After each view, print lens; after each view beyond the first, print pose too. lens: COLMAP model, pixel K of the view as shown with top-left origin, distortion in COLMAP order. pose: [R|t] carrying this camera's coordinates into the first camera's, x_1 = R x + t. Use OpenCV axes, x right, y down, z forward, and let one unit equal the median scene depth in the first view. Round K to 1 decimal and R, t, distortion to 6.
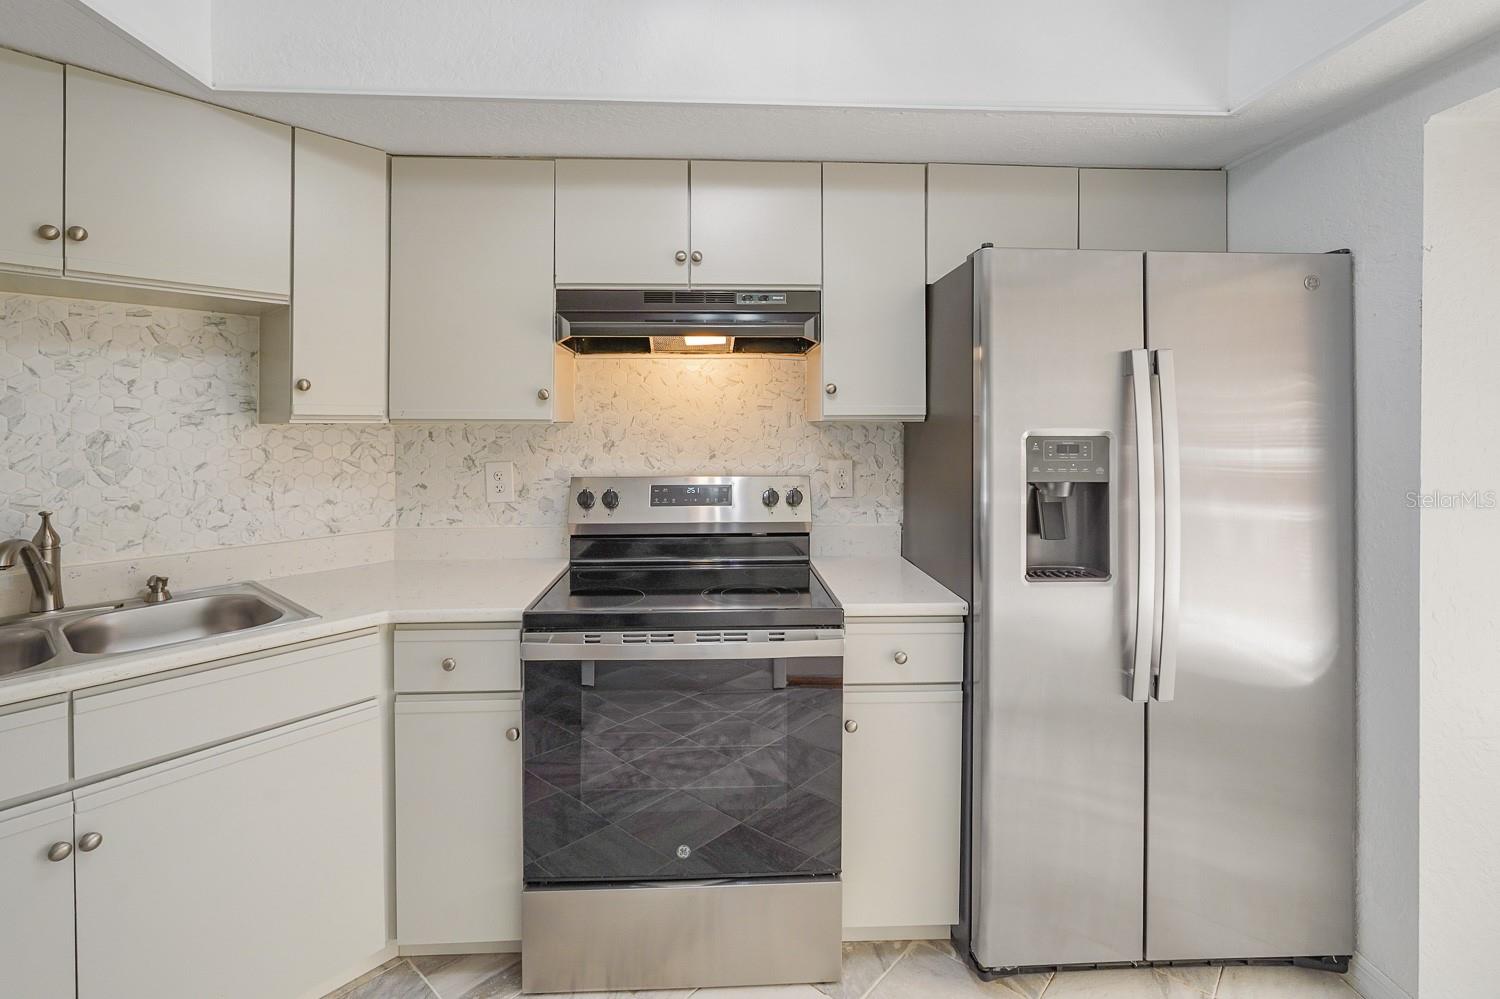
lens RADIAL K [[710.5, 0, 752.5], [0, 710.5, 423.5], [0, 0, 1]] dist [-0.001110, -0.000068]
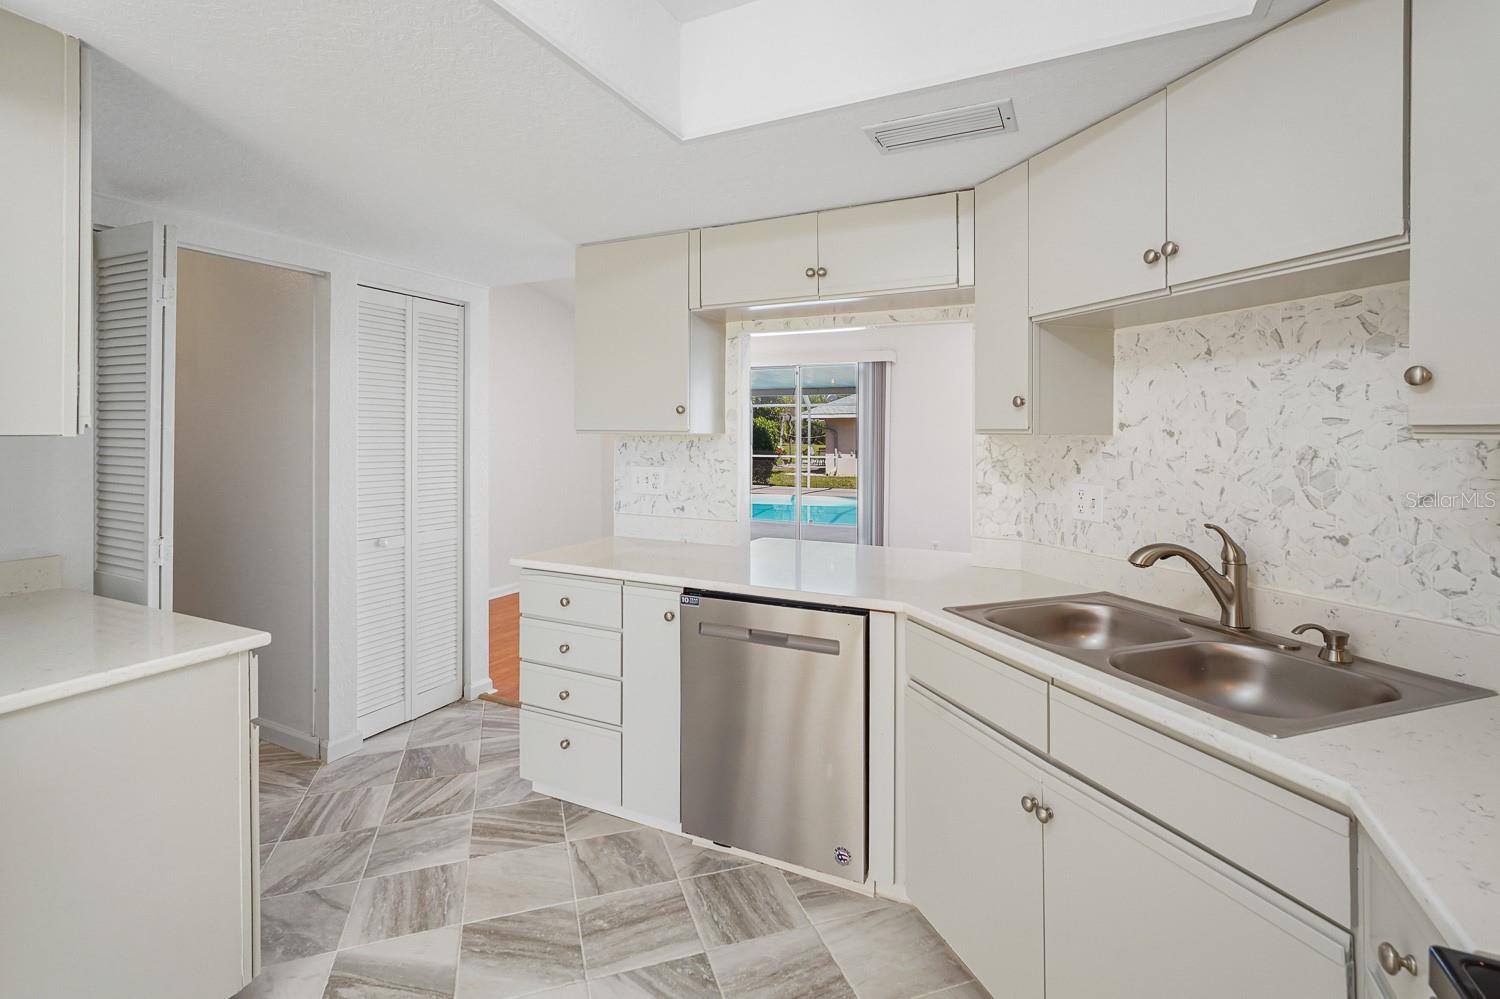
lens RADIAL K [[681.2, 0, 754.0], [0, 681.2, 434.2], [0, 0, 1]] dist [-0.000706, 0.000013]
pose [[-0.480157, 0.000371, -0.877182, 0.140777], [-0.004075, 0.999988, 0.002654, -0.003209], [0.877173, 0.004849, -0.480150, 0.766326]]
